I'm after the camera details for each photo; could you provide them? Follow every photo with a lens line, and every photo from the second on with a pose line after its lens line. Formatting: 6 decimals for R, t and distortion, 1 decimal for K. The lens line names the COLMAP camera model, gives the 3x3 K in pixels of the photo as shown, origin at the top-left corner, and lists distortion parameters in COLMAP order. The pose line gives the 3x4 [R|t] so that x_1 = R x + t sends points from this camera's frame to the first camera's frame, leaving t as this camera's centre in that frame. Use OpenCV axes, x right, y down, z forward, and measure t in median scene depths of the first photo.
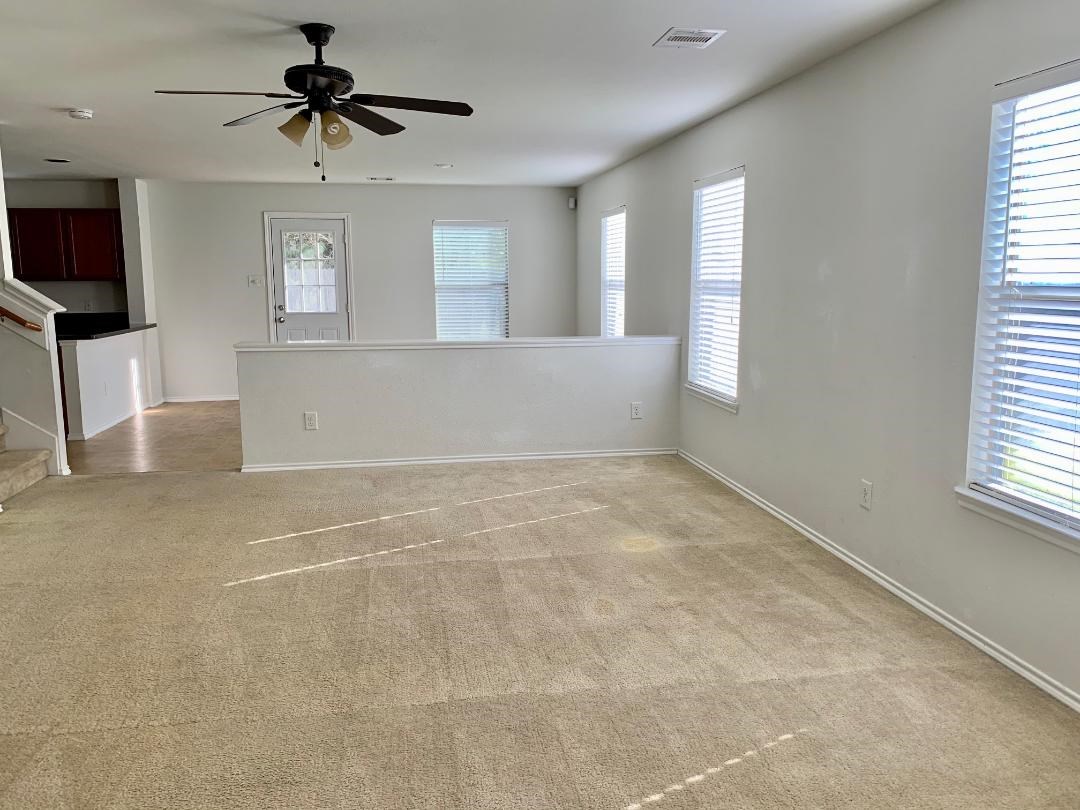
lens RADIAL K [[858.2, 0, 544.2], [0, 858.2, 411.2], [0, 0, 1]] dist [0.073468, -0.050686]
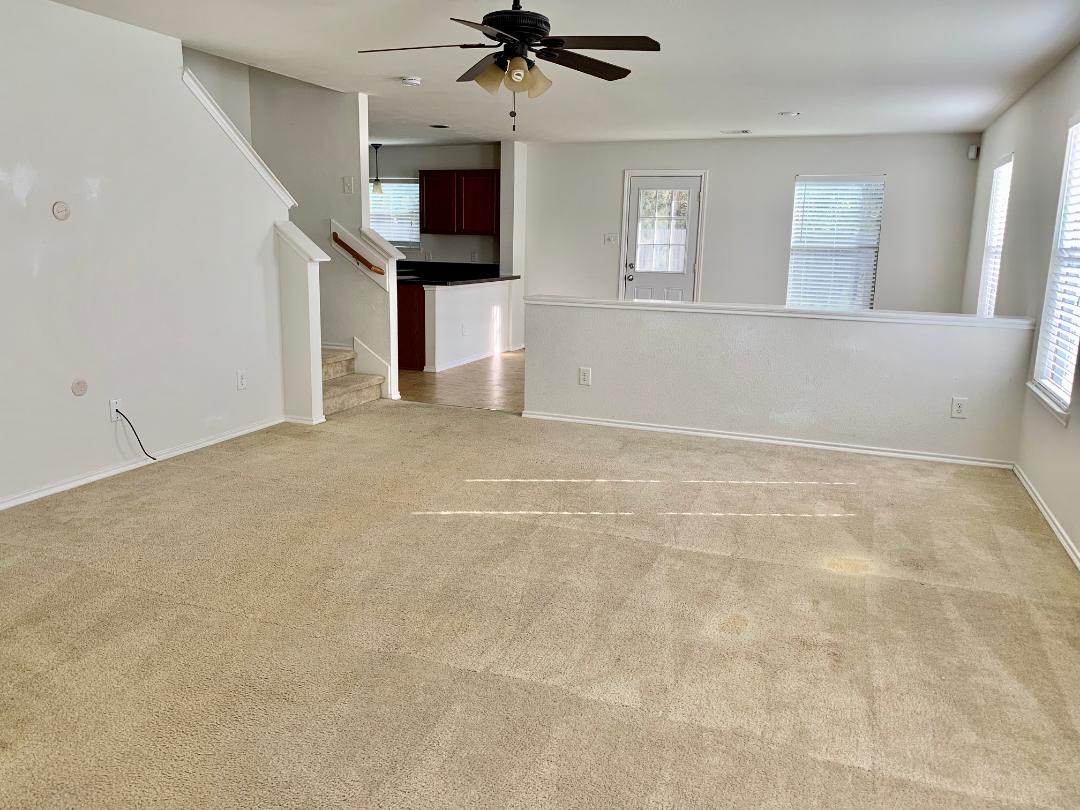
lens RADIAL K [[858.2, 0, 533.8], [0, 858.2, 403.7], [0, 0, 1]] dist [0.073468, -0.050686]
pose [[0.856491, 0.126039, -0.500537, 0.212674], [-0.109787, 0.992023, 0.061938, -0.013991], [0.504351, 0.001903, 0.863497, 0.113277]]
